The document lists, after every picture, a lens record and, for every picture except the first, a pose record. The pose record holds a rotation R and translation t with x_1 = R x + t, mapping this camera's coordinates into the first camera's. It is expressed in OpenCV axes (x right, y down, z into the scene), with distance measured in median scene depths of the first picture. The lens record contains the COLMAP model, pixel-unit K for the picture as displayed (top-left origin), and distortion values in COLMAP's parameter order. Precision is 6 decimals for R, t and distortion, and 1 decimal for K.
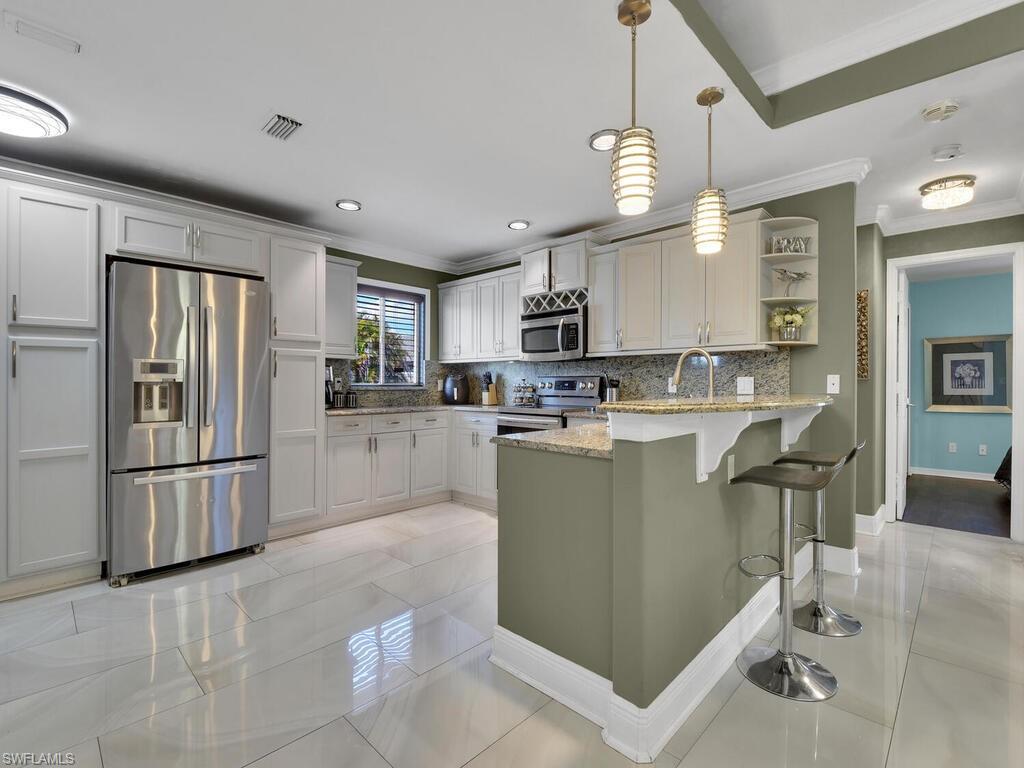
lens RADIAL K [[467.9, 0, 514.0], [0, 467.9, 380.2], [0, 0, 1]] dist [-0.010106, -0.003265]
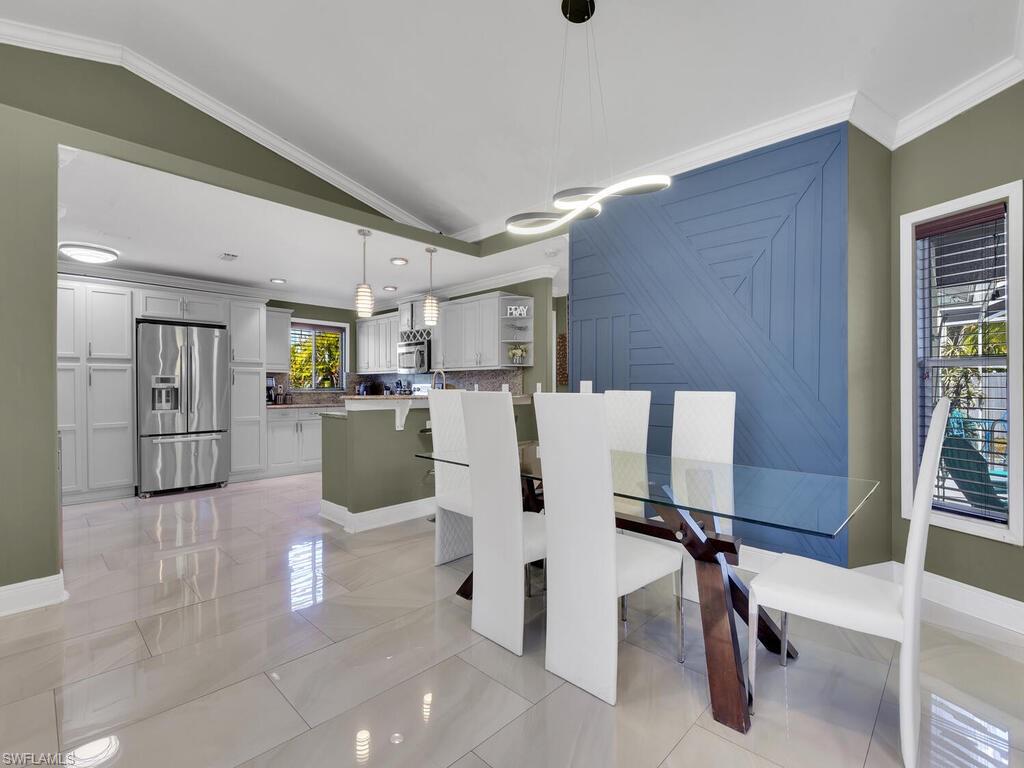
lens RADIAL K [[467.9, 0, 517.7], [0, 467.9, 390.2], [0, 0, 1]] dist [-0.010106, -0.003265]
pose [[0.999975, -0.001772, 0.006856, 0.565507], [0.001691, 0.999929, 0.011765, -0.005545], [-0.006876, -0.011753, 0.999907, -0.778331]]
